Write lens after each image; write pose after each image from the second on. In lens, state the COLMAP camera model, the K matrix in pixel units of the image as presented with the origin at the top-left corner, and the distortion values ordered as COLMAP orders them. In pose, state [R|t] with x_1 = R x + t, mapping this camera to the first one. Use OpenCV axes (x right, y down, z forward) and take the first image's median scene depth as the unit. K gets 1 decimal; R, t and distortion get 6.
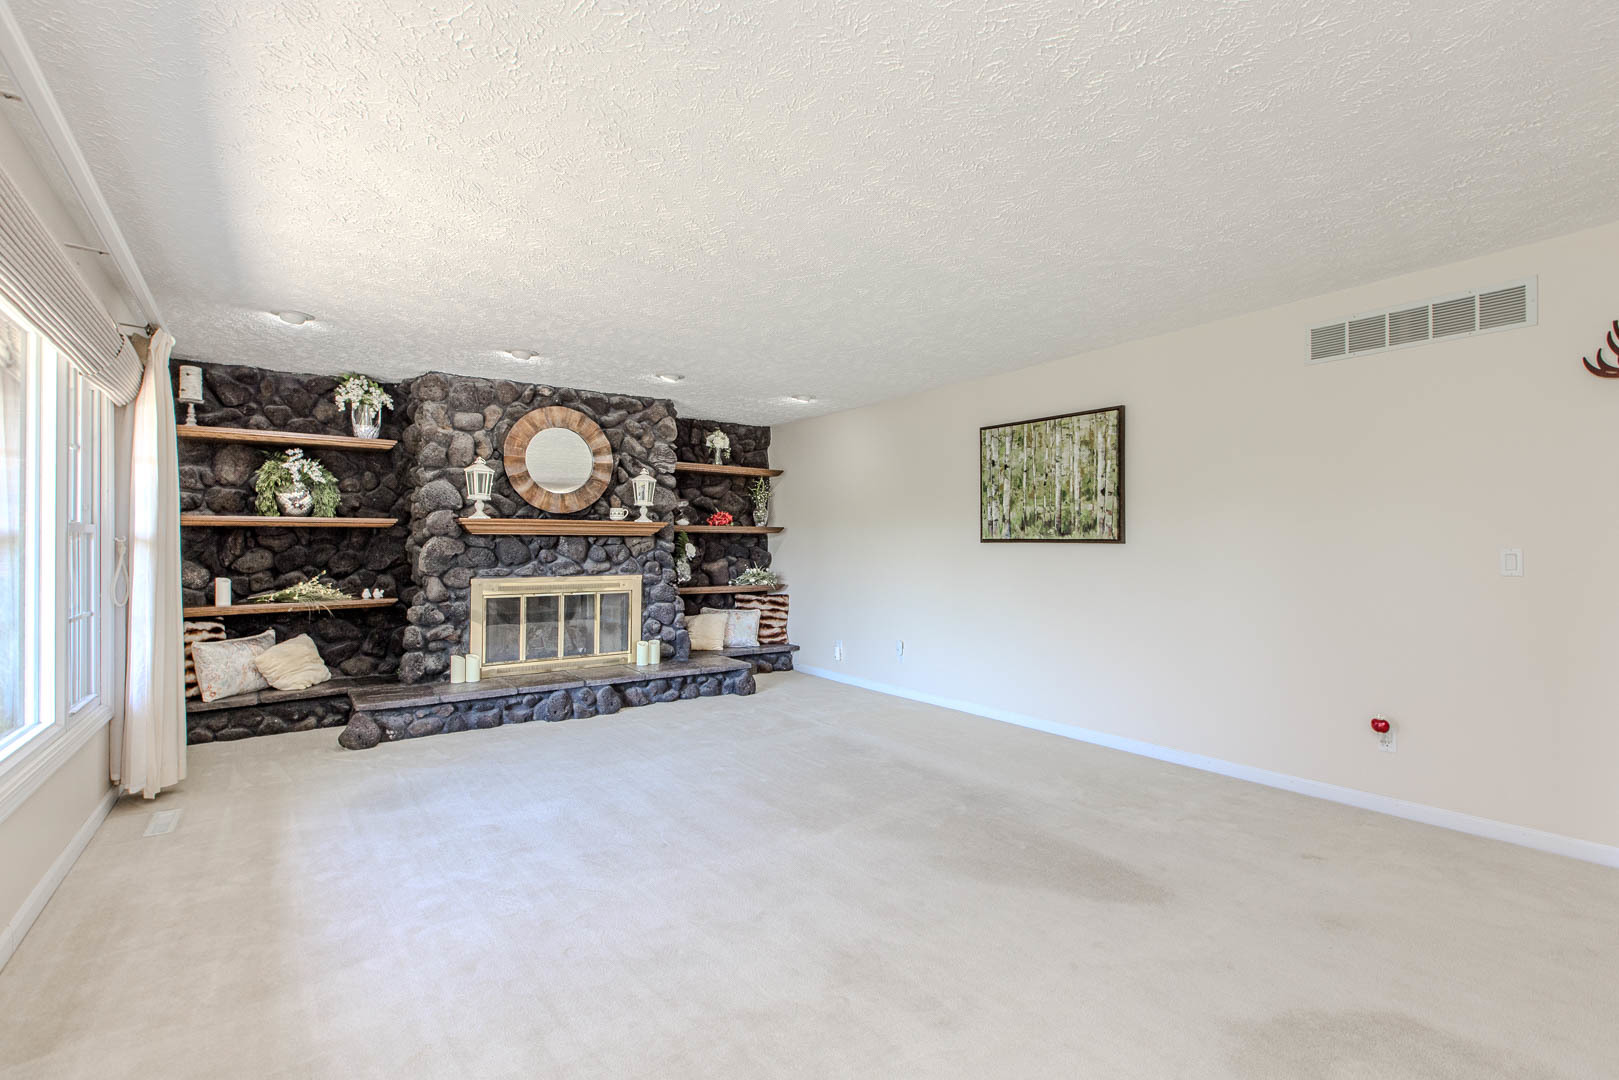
lens RADIAL K [[715.9, 0, 808.8], [0, 715.9, 541.7], [0, 0, 1]] dist [-0.001561, -0.000705]
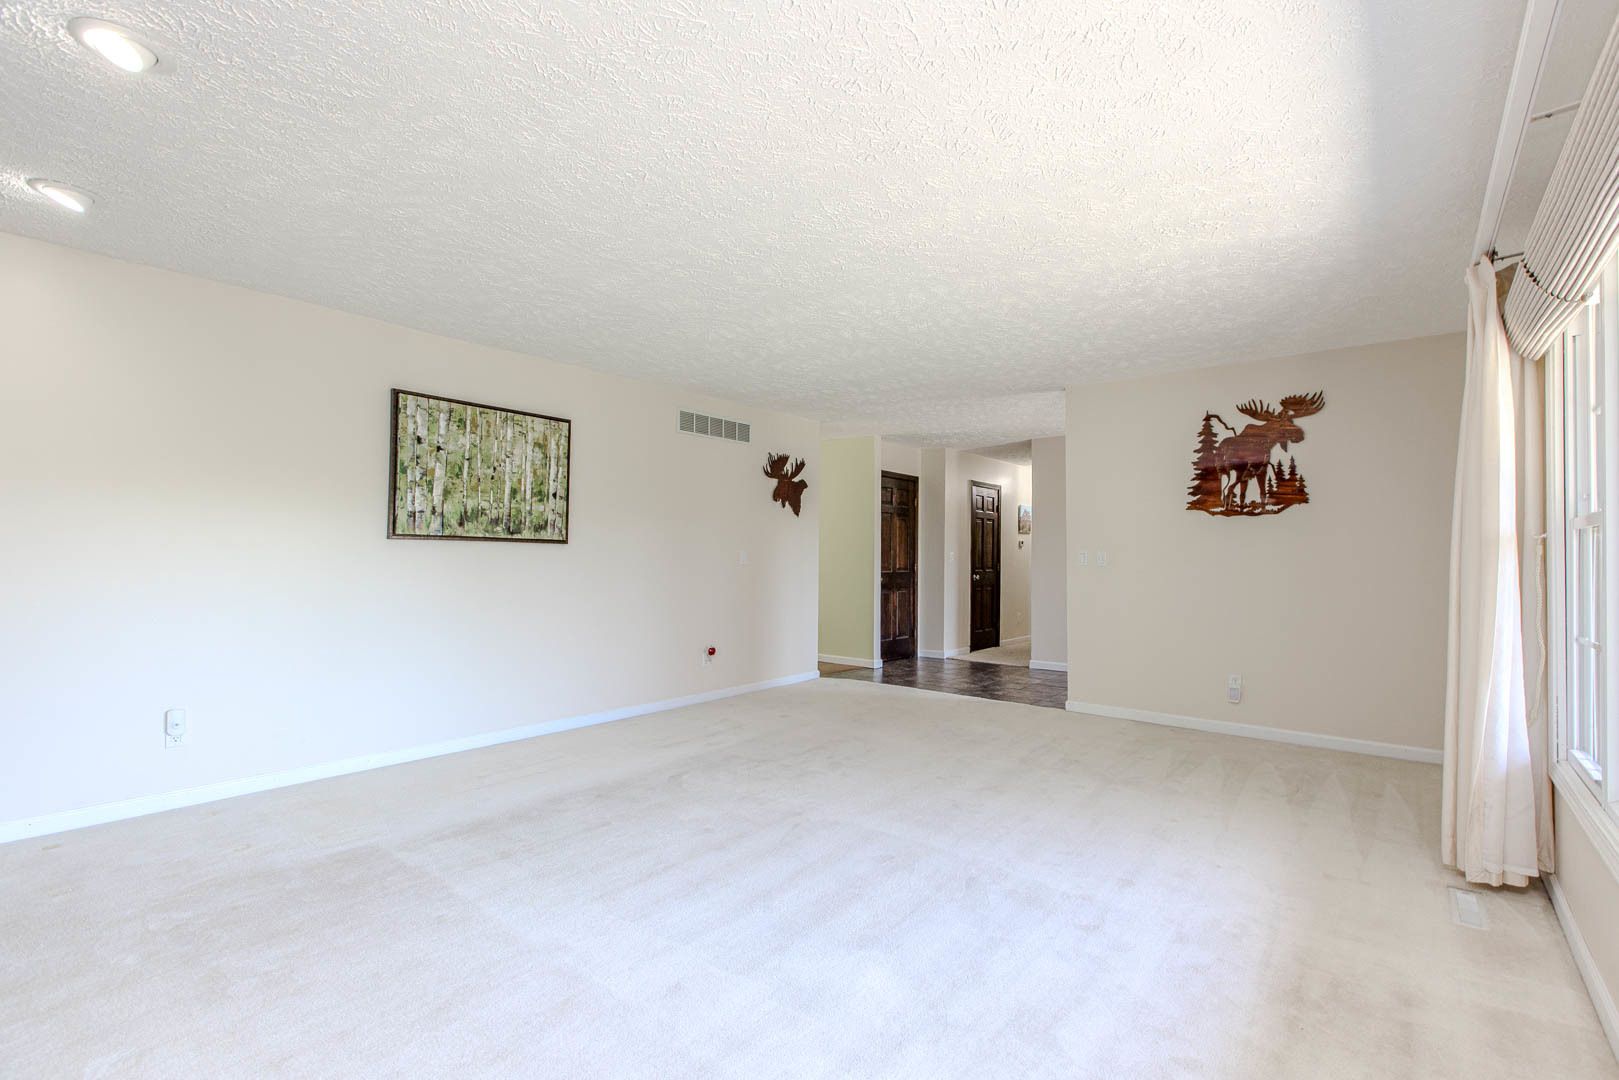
lens RADIAL K [[715.9, 0, 808.6], [0, 715.9, 548.6], [0, 0, 1]] dist [-0.001561, -0.000705]
pose [[-0.239702, 0.013398, 0.970754, -0.693957], [-0.009312, 0.999827, -0.016098, 0.022901], [-0.970802, -0.012898, -0.239535, 0.858484]]
